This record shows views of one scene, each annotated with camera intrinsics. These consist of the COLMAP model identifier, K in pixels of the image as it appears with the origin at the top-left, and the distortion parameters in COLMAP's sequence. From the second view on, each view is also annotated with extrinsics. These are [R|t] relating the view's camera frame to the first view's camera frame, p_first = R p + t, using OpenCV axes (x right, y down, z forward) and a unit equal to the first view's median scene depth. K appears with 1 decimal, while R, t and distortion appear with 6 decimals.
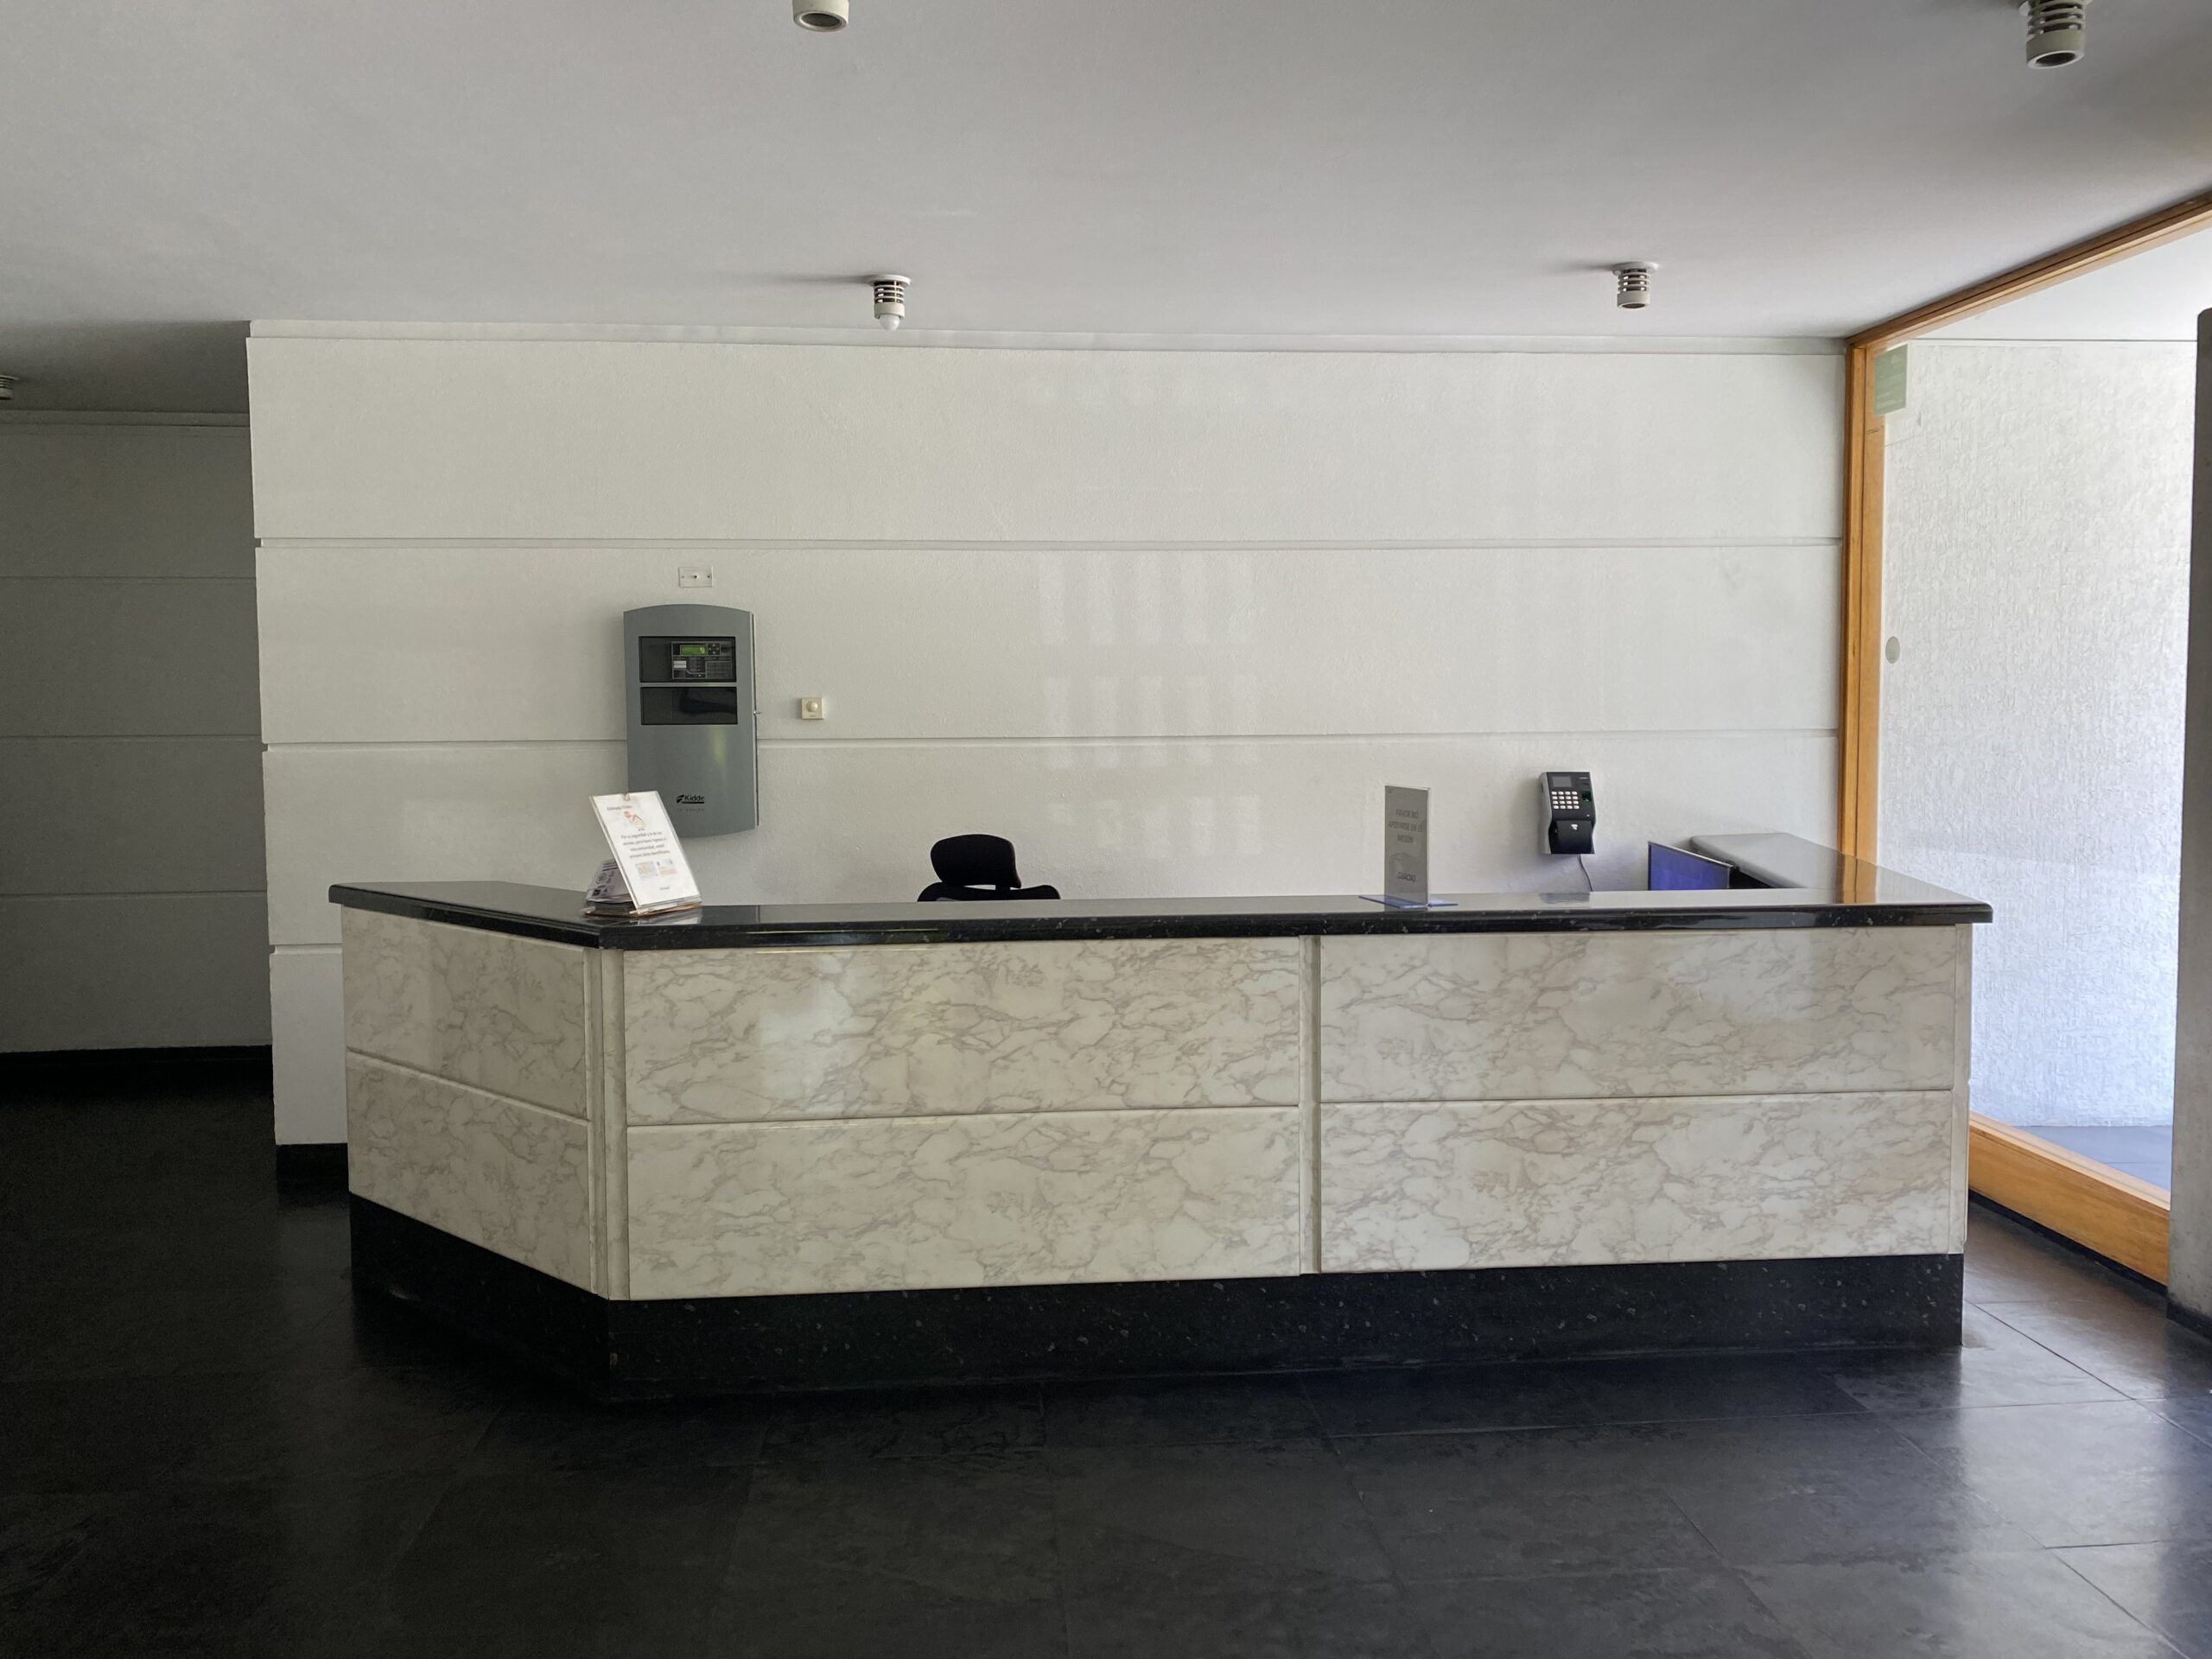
lens RADIAL K [[1681.0, 0, 1103.9], [0, 1681.0, 824.9], [0, 0, 1]] dist [0.026968, -0.038920]
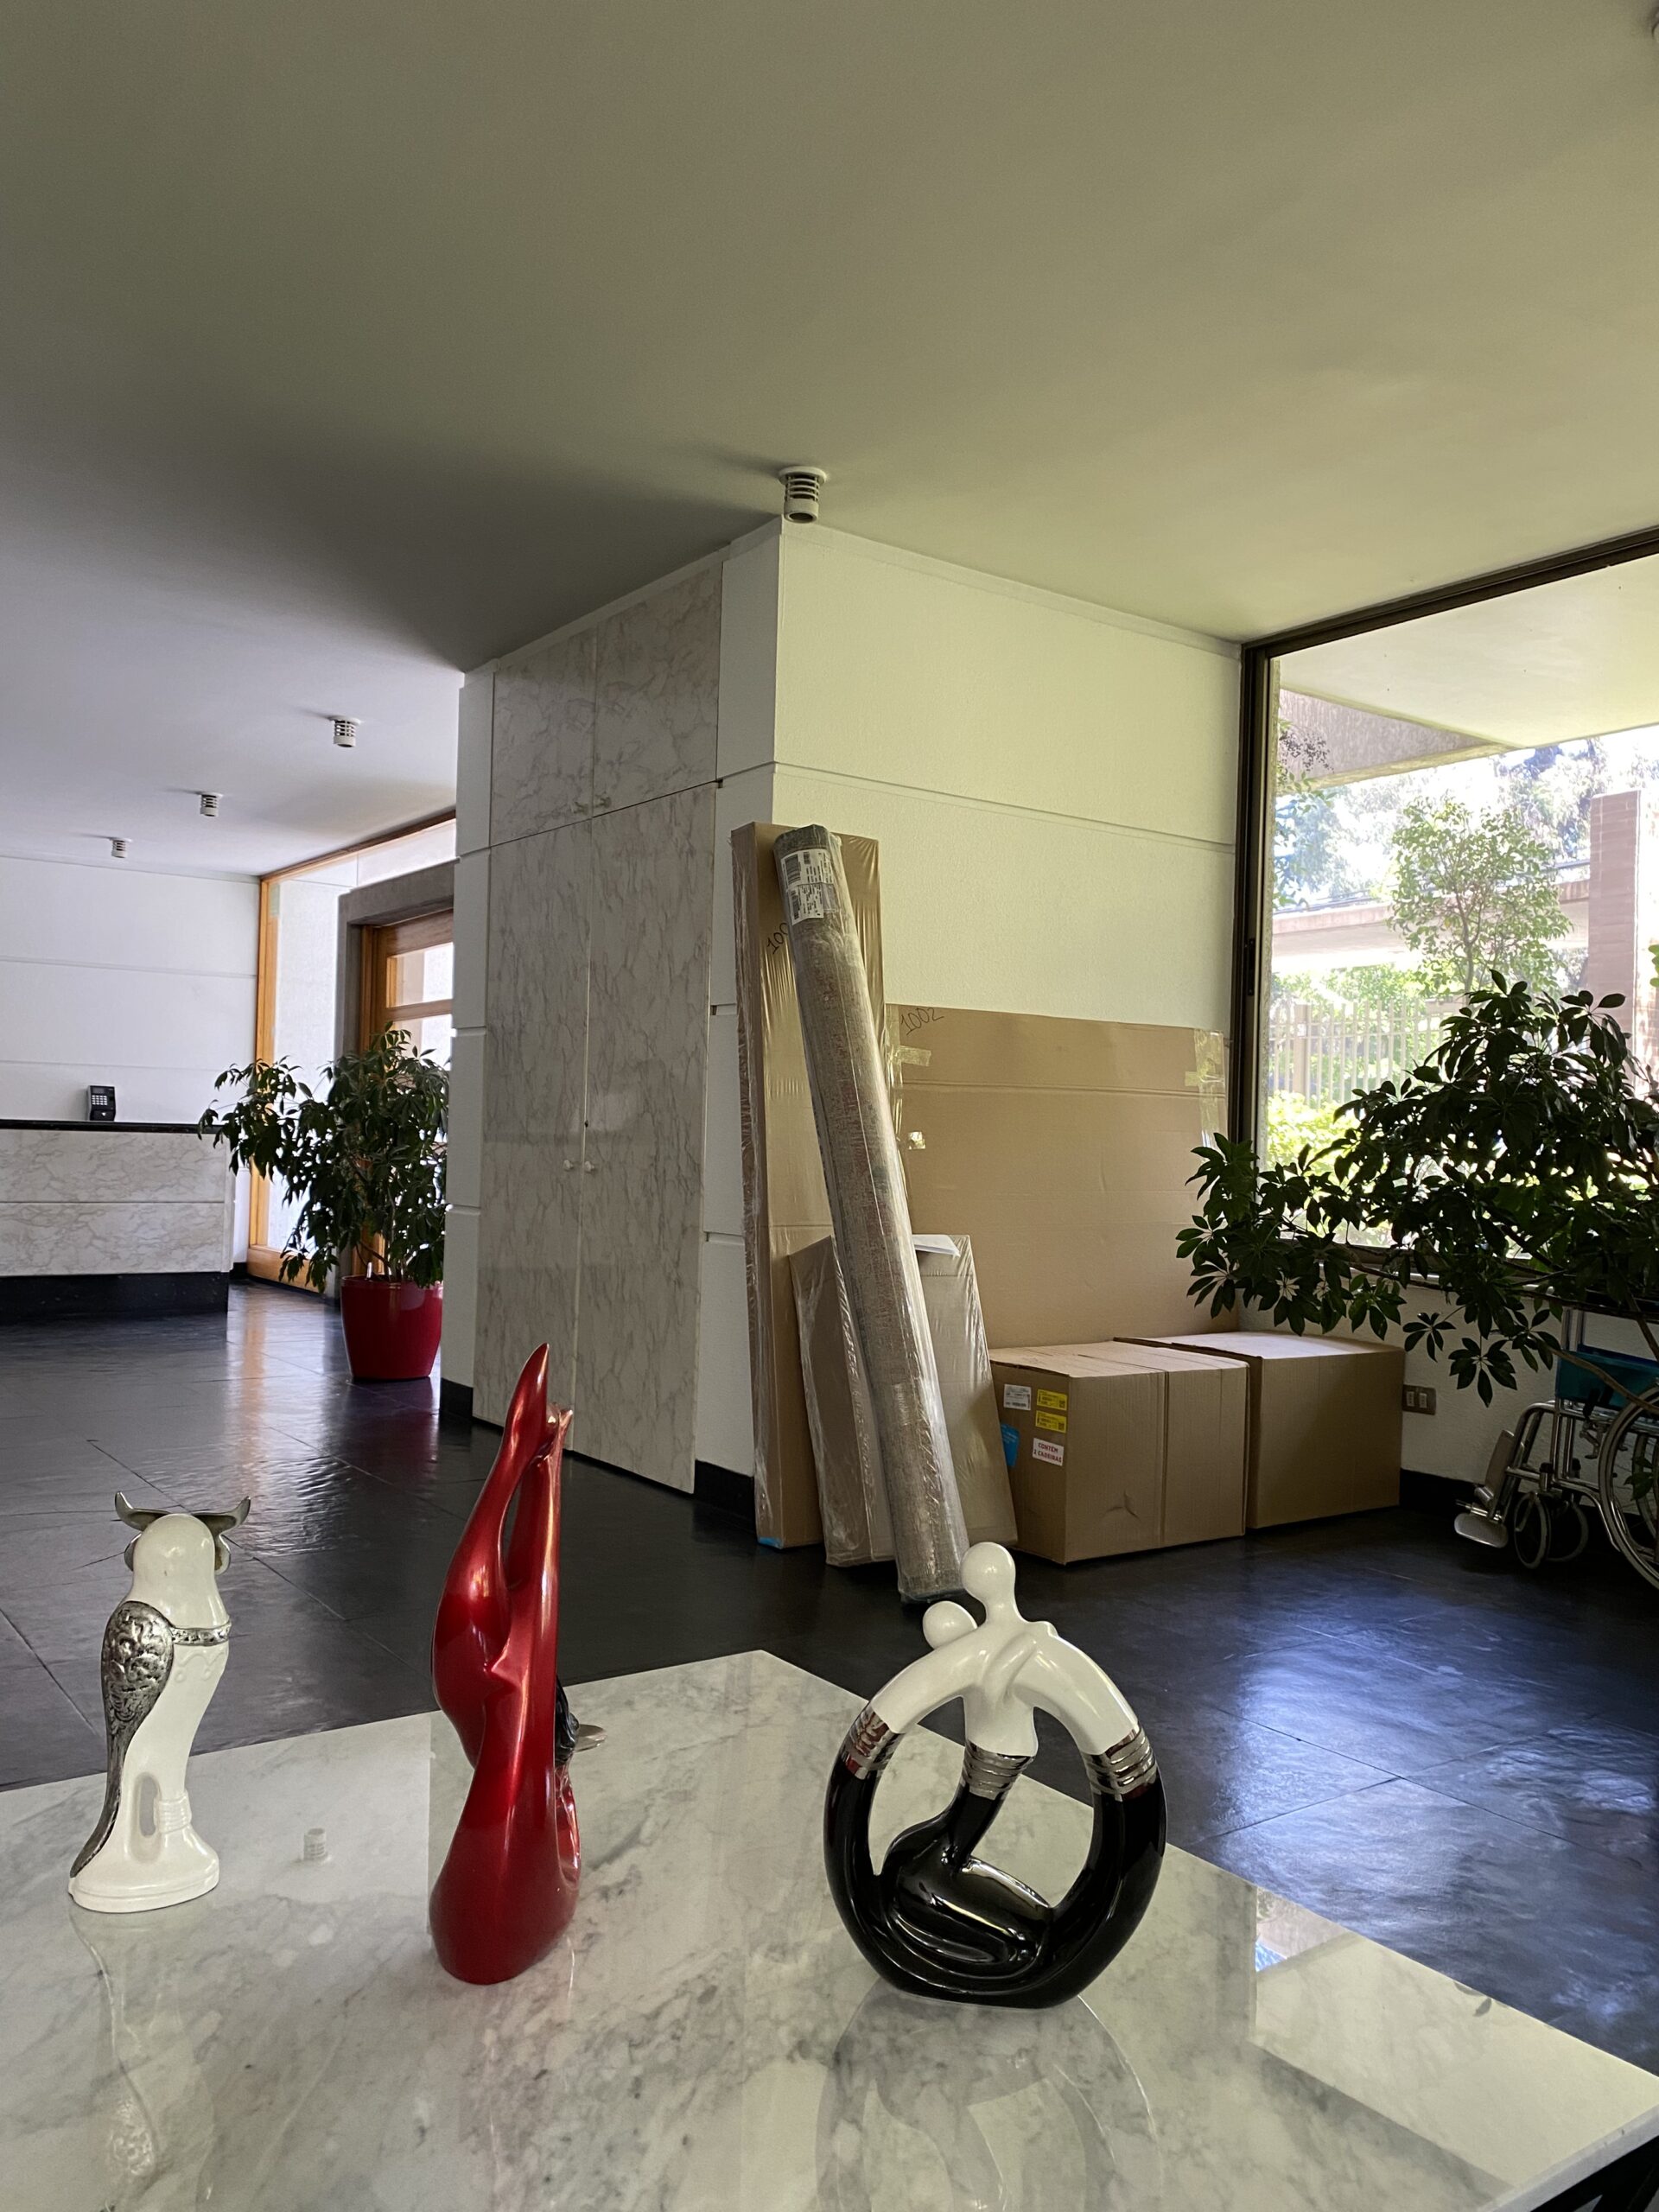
lens RADIAL K [[1681.0, 0, 822.8], [0, 1681.0, 1114.8], [0, 0, 1]] dist [0.026968, -0.038920]
pose [[0.852199, 0.042210, 0.521512, -0.031654], [-0.000085, 0.996752, -0.080536, 0.227174], [-0.523218, 0.068589, 0.849434, -1.518712]]
